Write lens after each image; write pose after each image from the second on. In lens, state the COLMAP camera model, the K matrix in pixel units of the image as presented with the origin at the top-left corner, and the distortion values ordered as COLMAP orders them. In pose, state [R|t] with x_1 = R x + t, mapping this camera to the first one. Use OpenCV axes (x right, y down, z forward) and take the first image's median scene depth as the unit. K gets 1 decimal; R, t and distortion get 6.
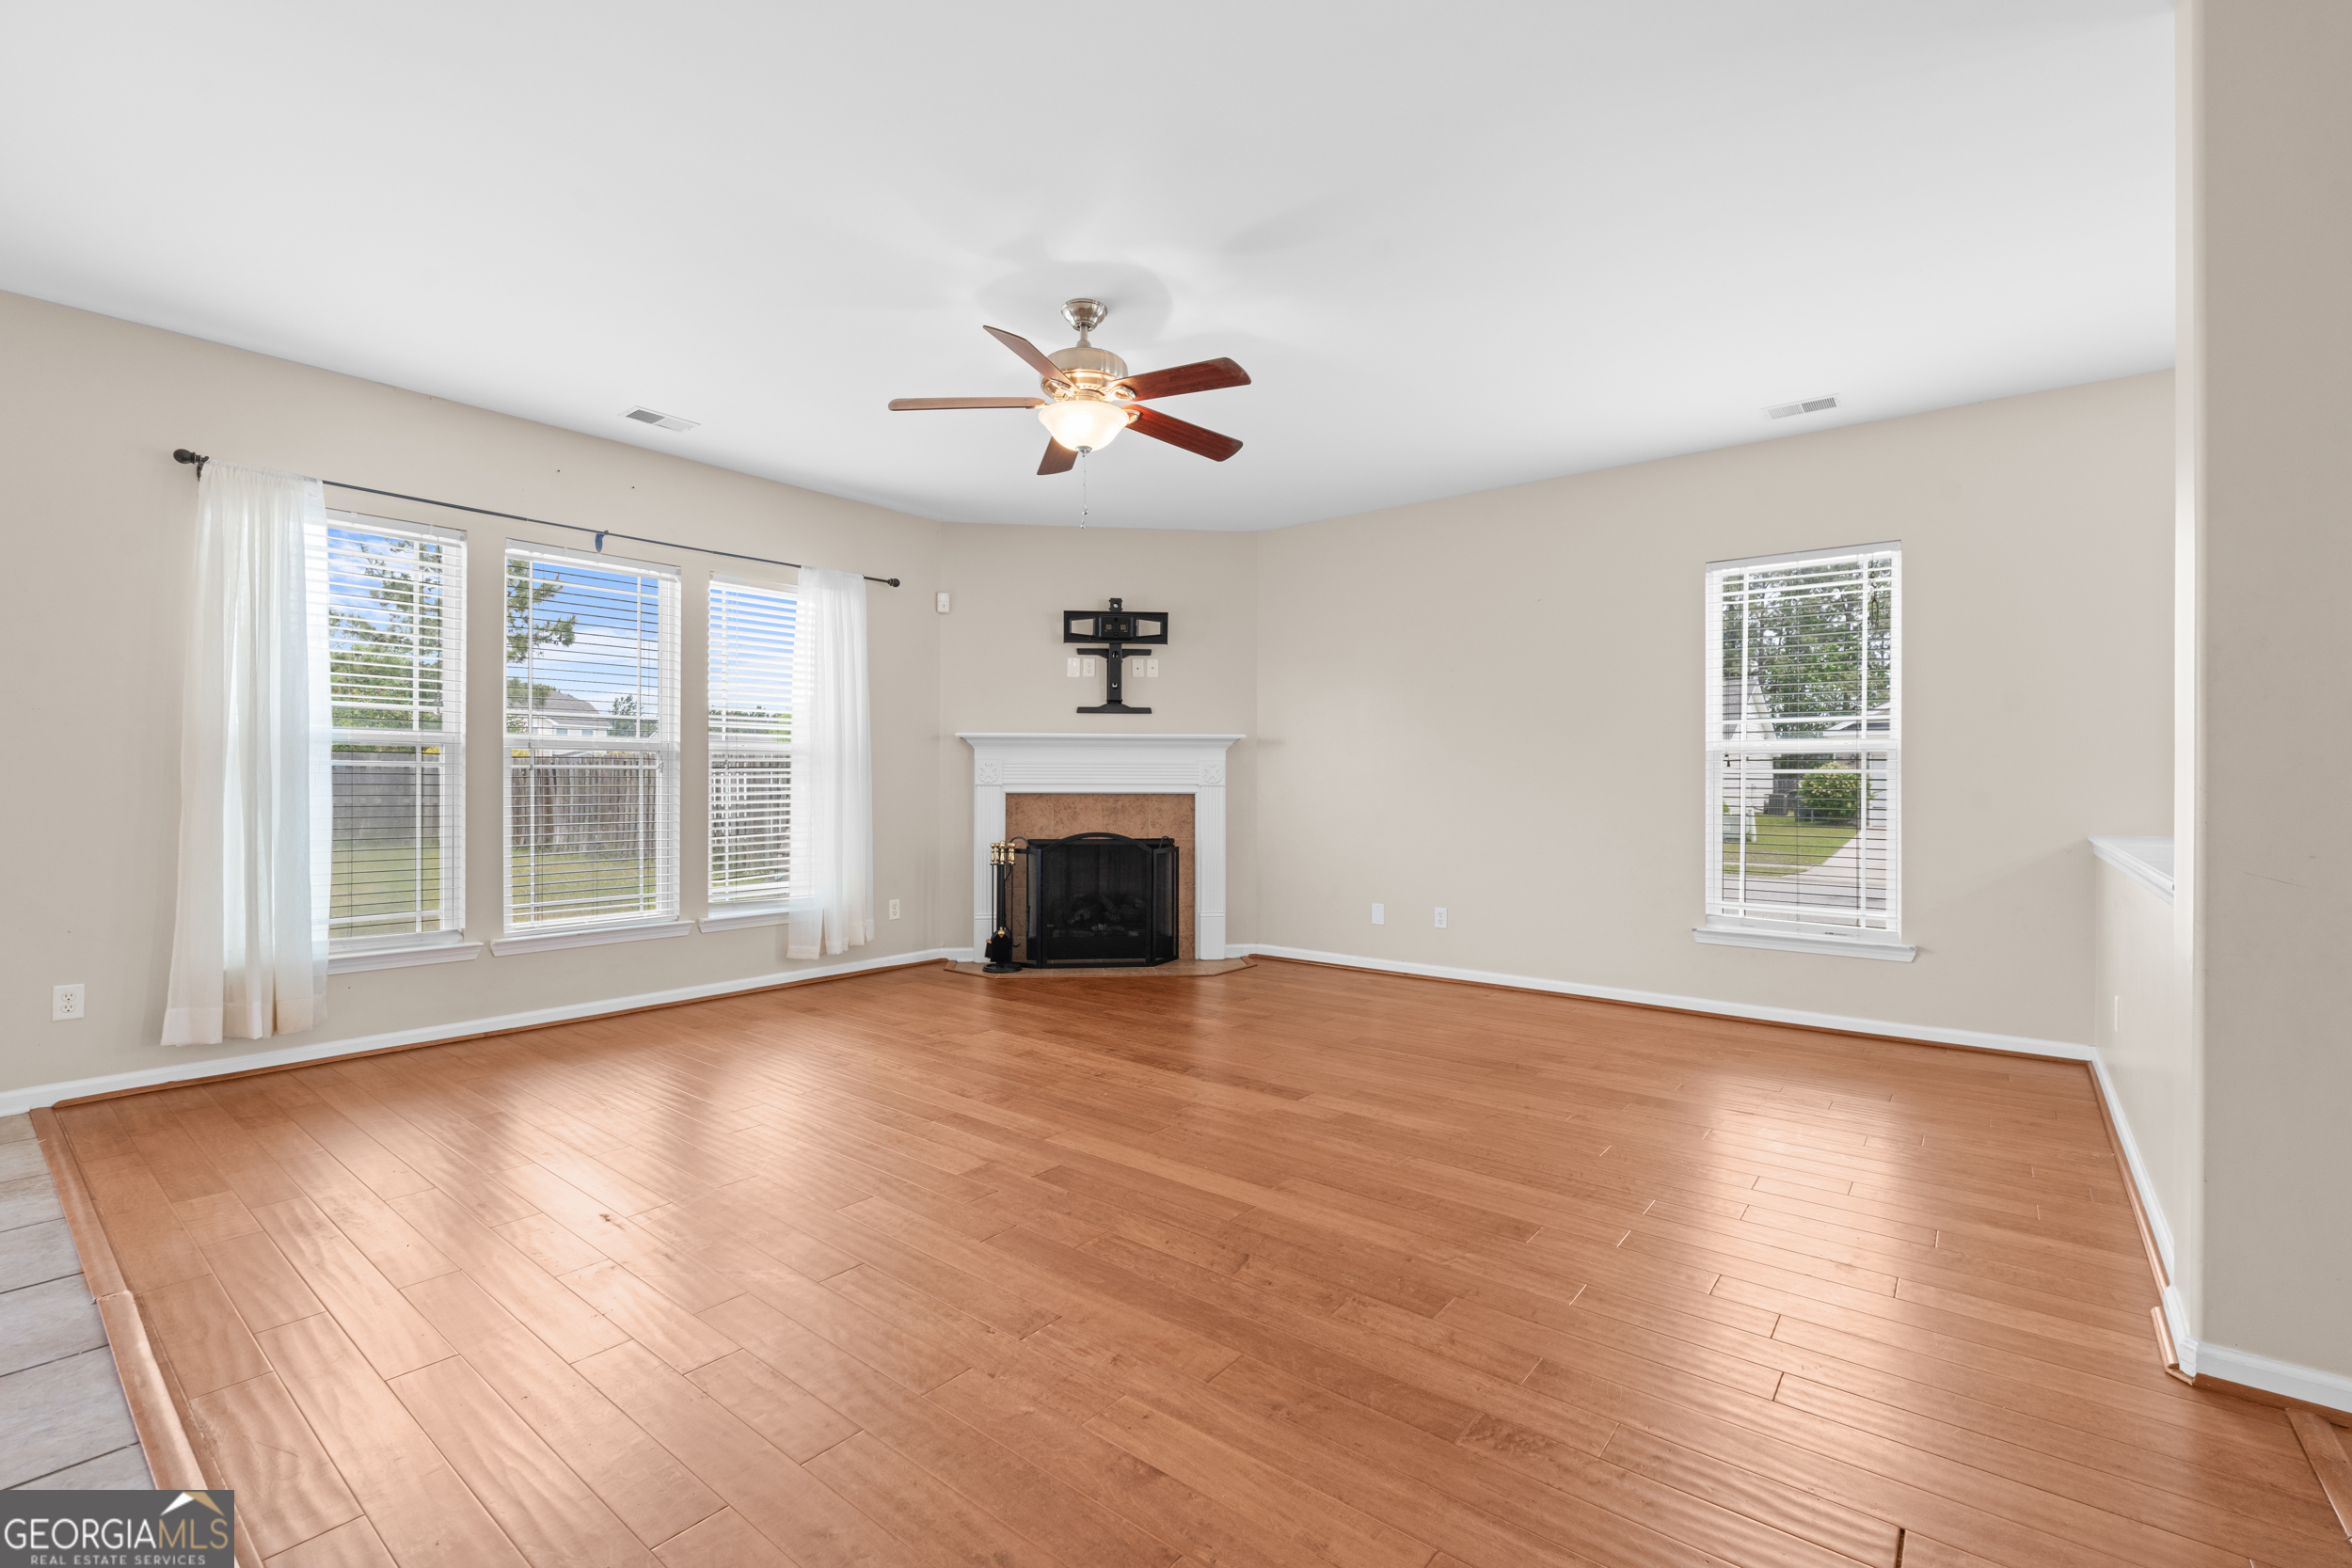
lens RADIAL K [[1024.1, 0, 1170.8], [0, 1024.1, 786.8], [0, 0, 1]] dist [-0.007748, 0.001413]
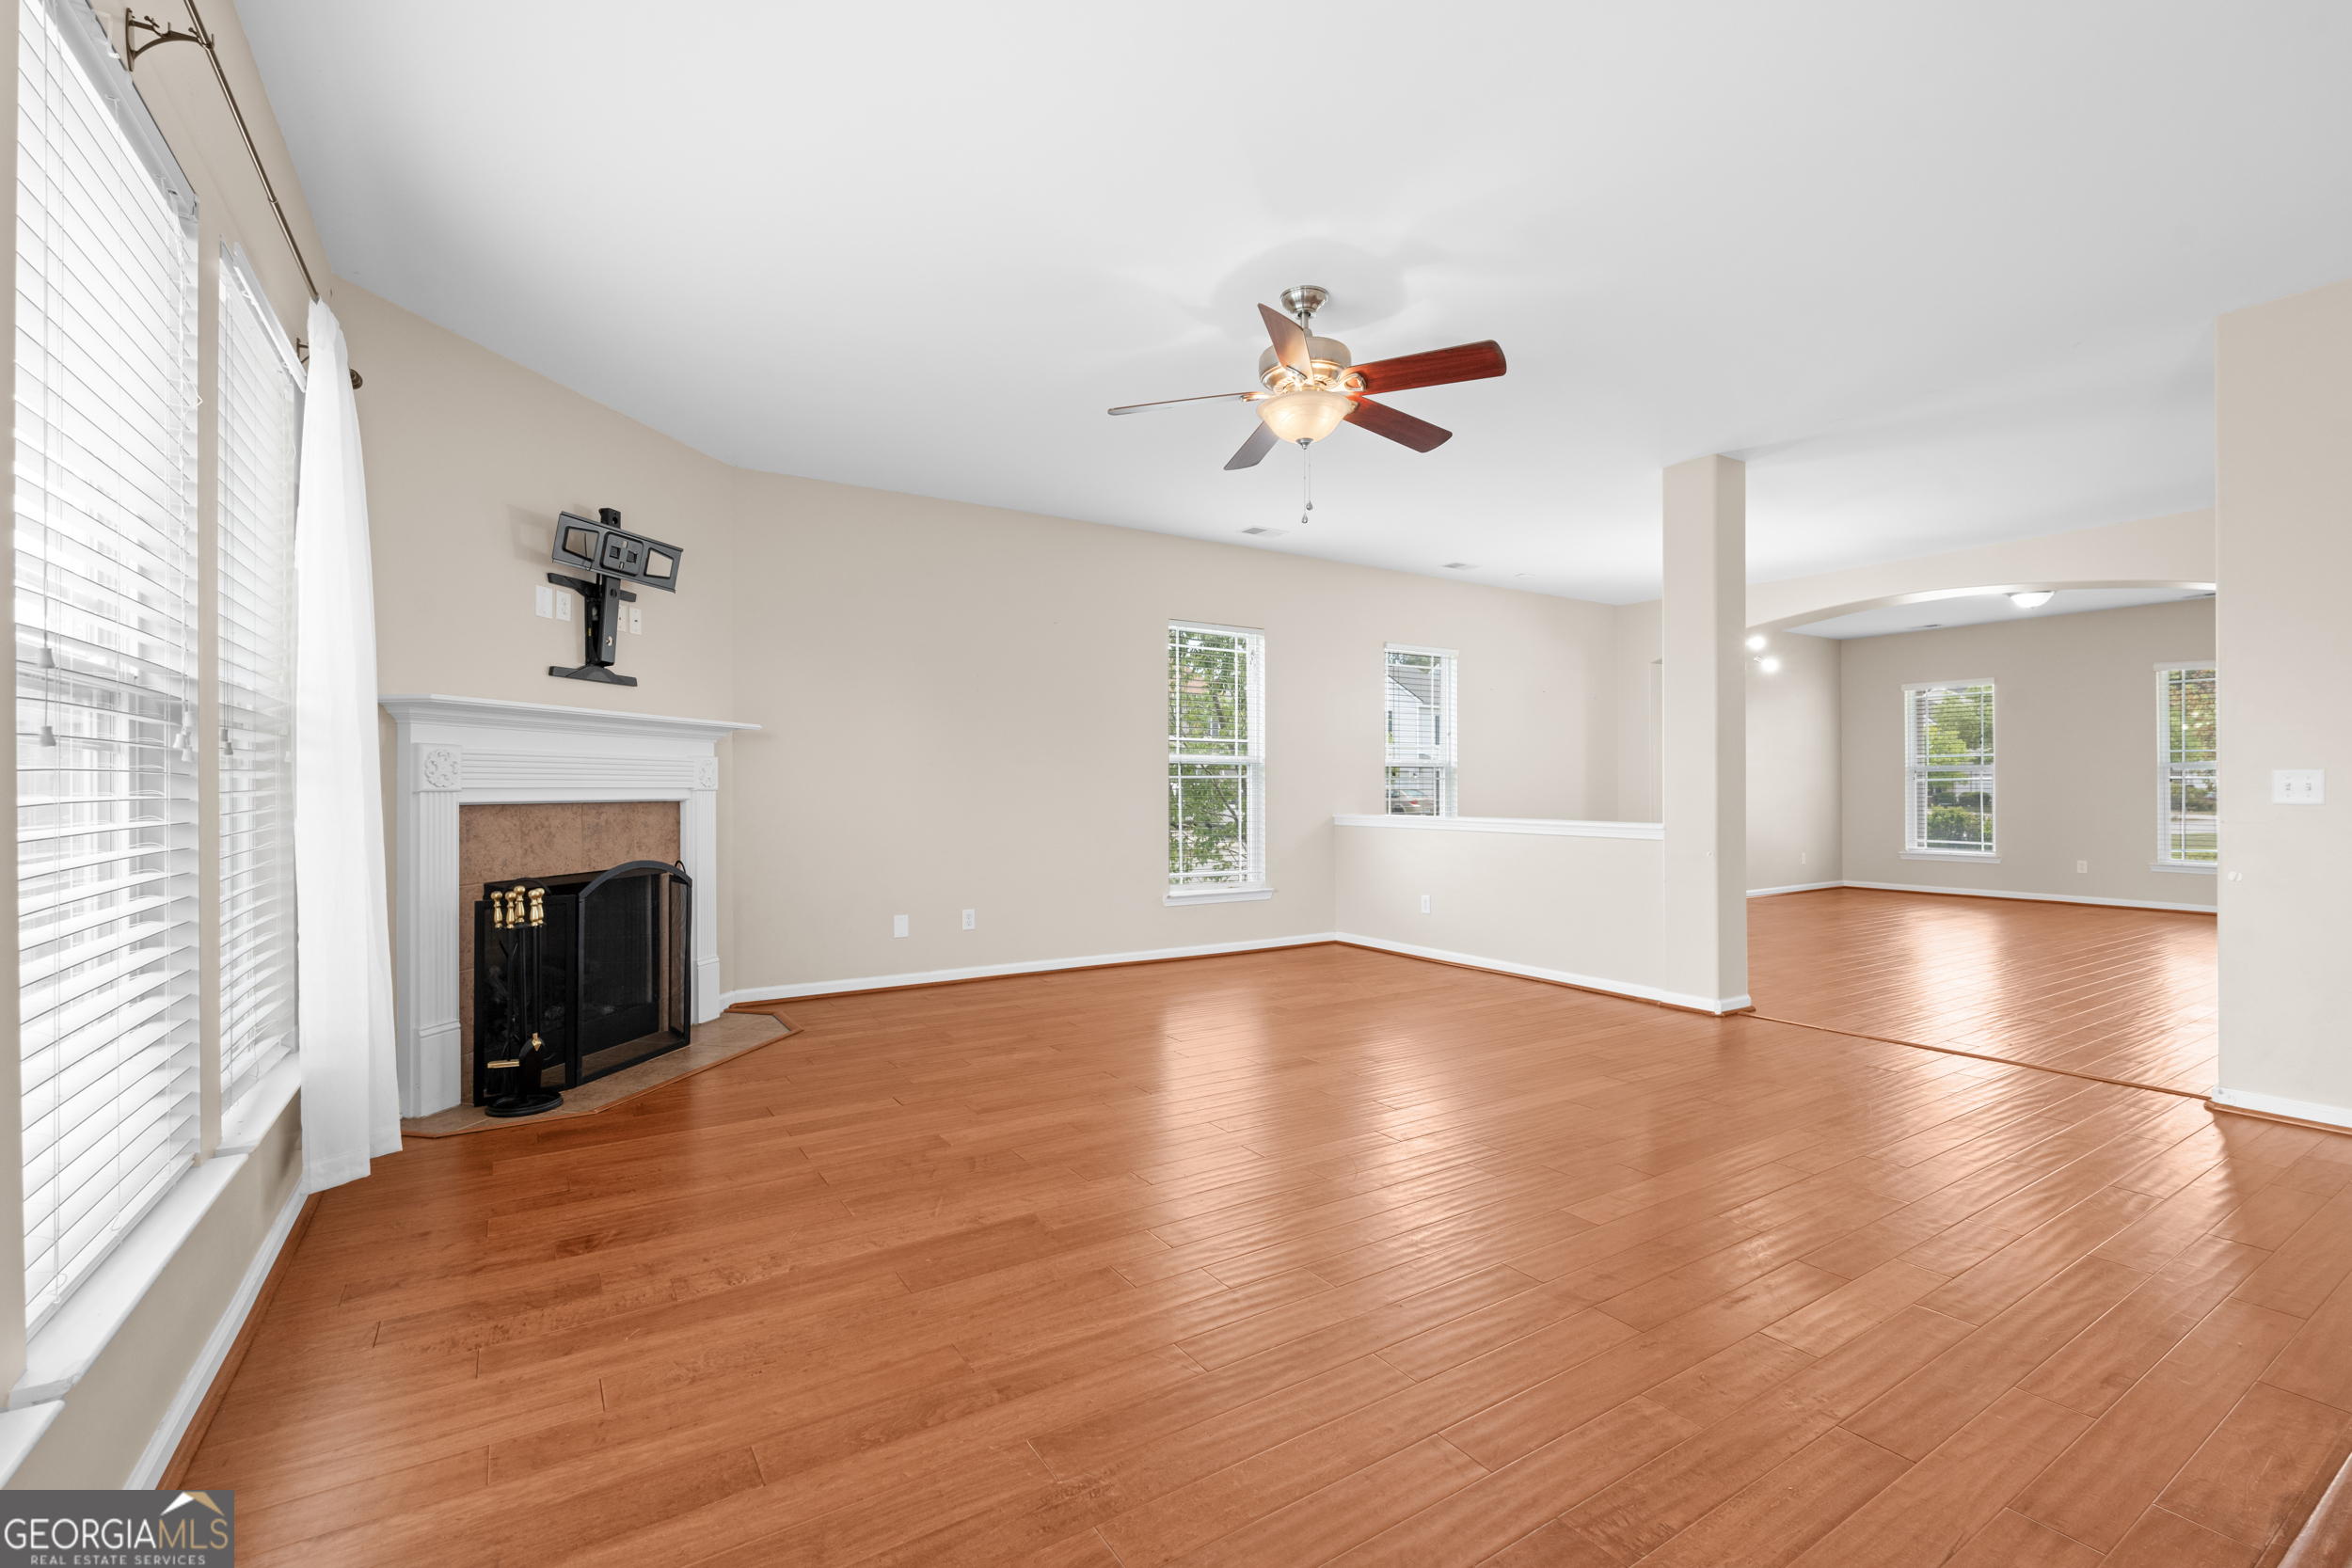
lens RADIAL K [[1024.1, 0, 1167.2], [0, 1024.1, 784.5], [0, 0, 1]] dist [-0.007748, 0.001413]
pose [[0.322039, -0.001466, 0.946725, -0.590881], [0.003947, 0.999992, 0.000206, -0.003791], [-0.946718, 0.003671, 0.322042, 0.460337]]
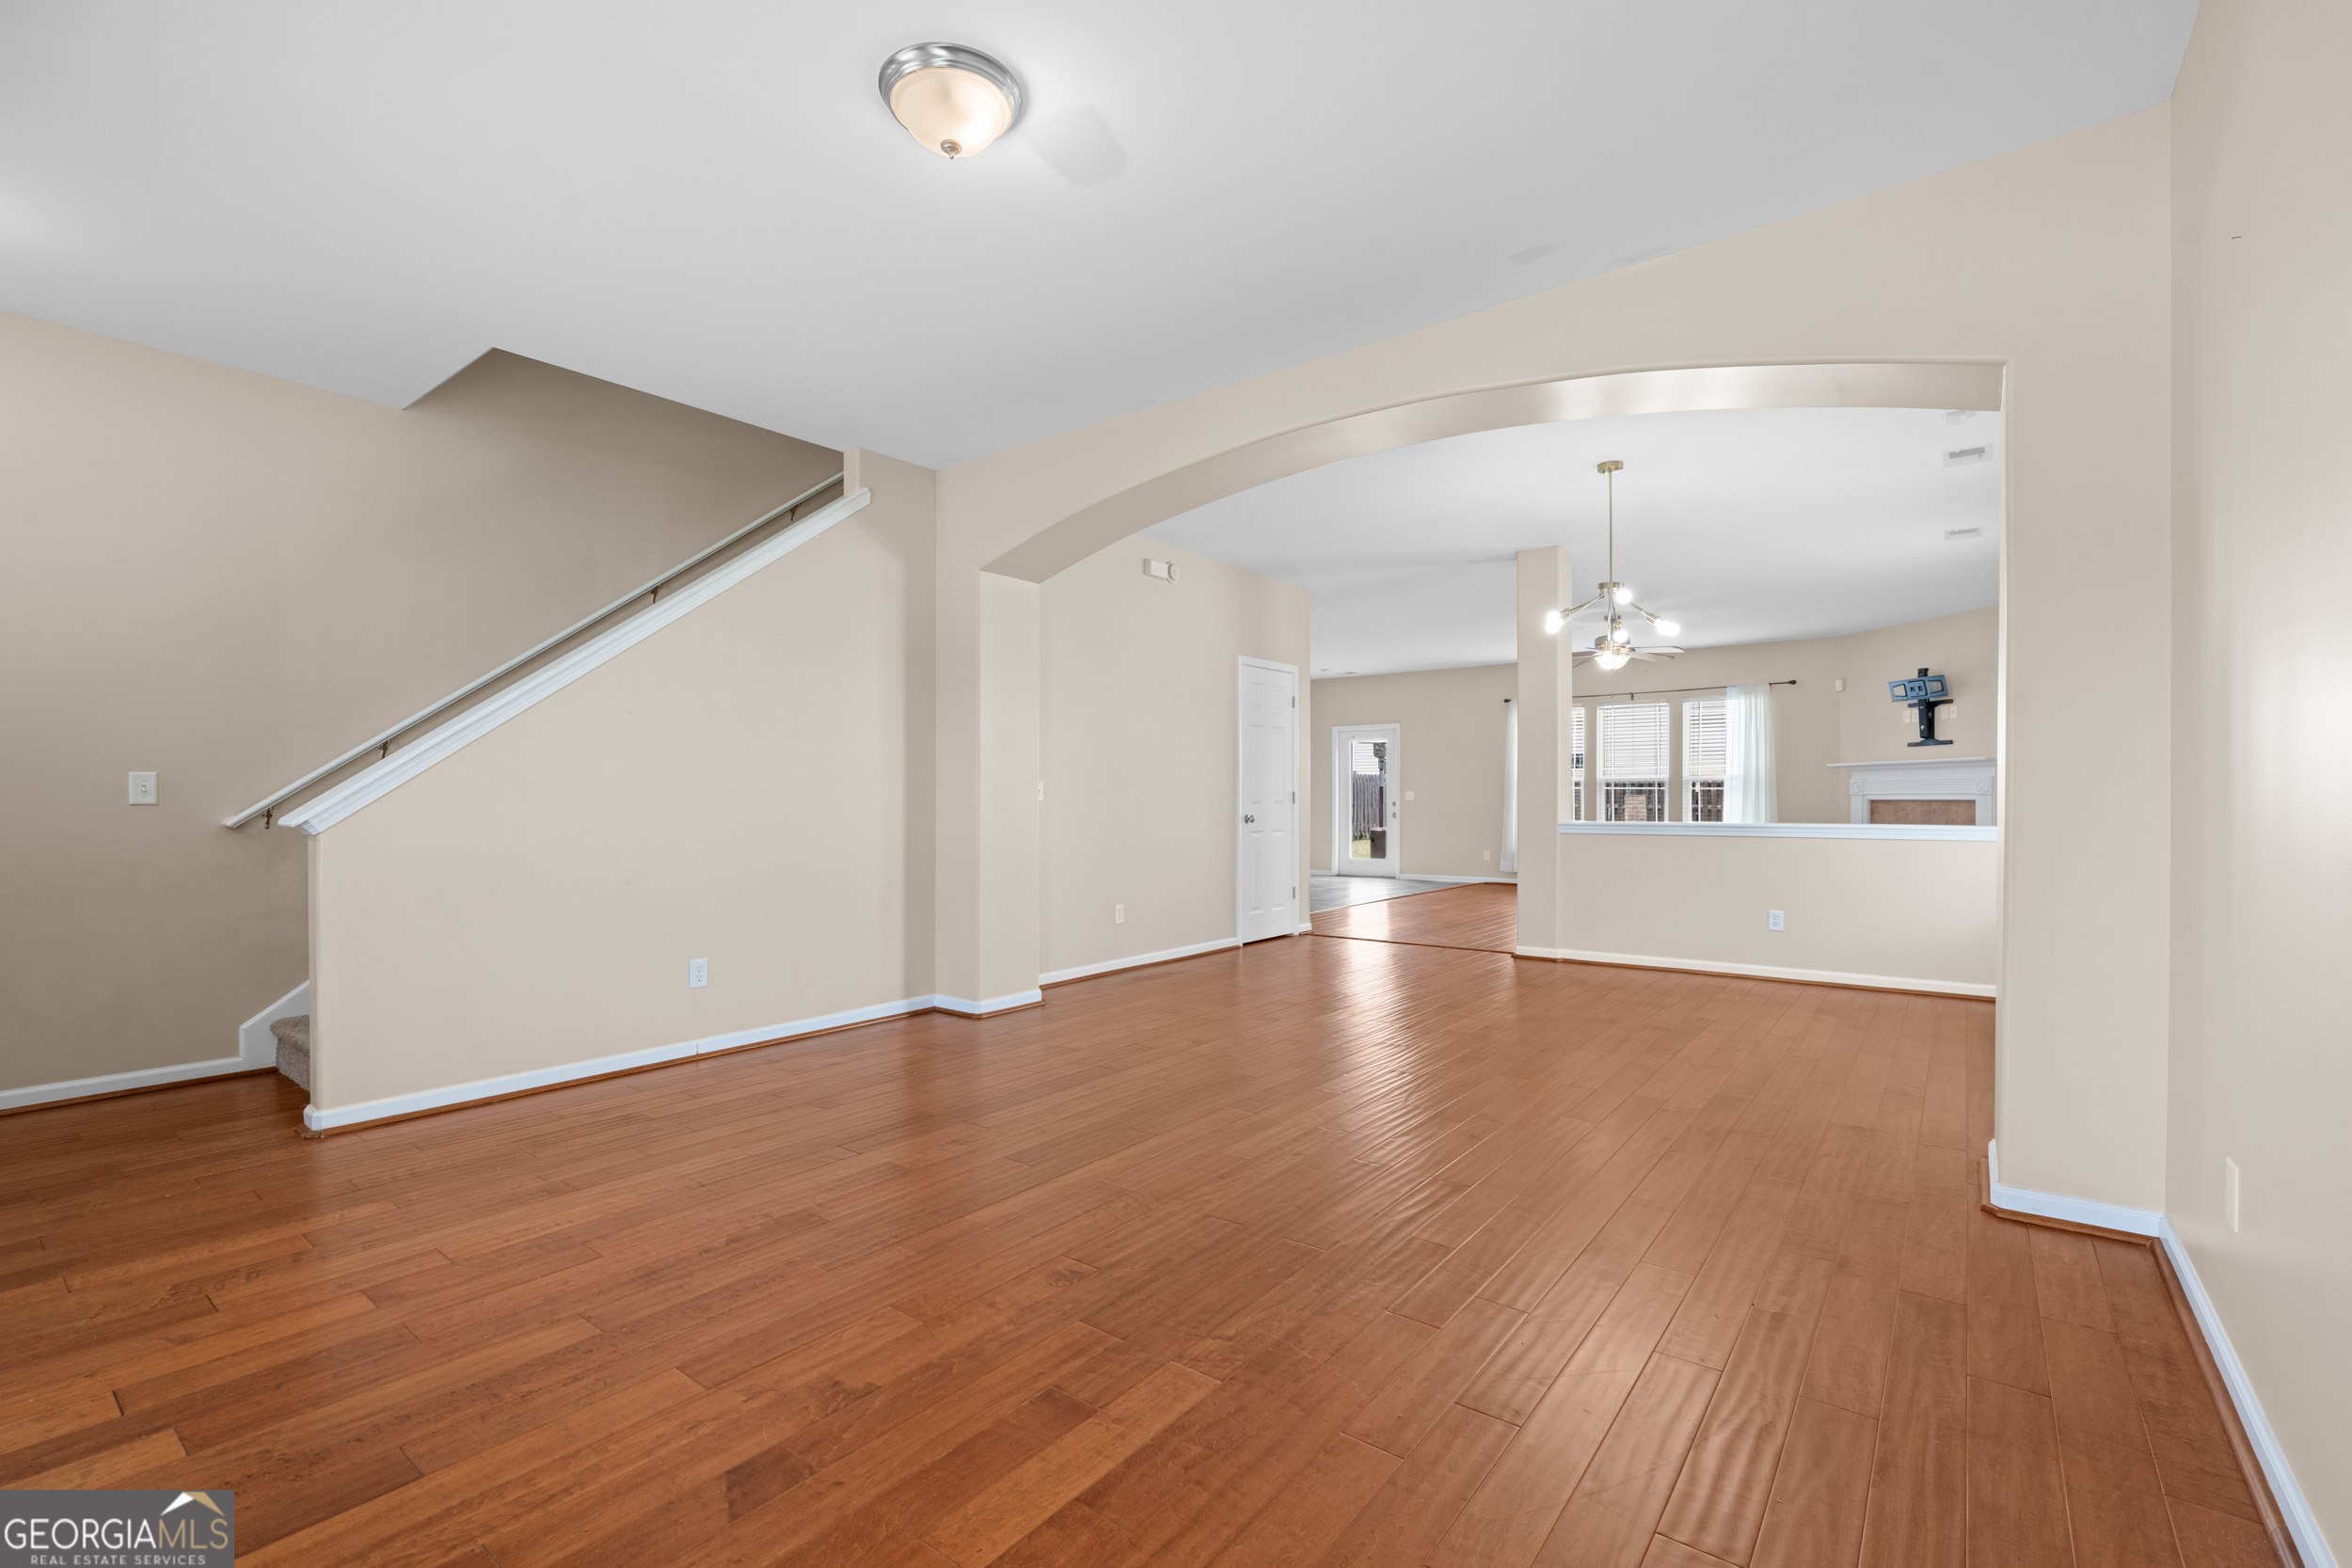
lens RADIAL K [[1024.1, 0, 1173.0], [0, 1024.1, 800.8], [0, 0, 1]] dist [-0.007748, 0.001413]
pose [[0.016114, -0.001799, -0.999869, 1.453124], [-0.002312, 0.999996, -0.001836, 0.012890], [0.999867, 0.002342, 0.016109, -0.105936]]
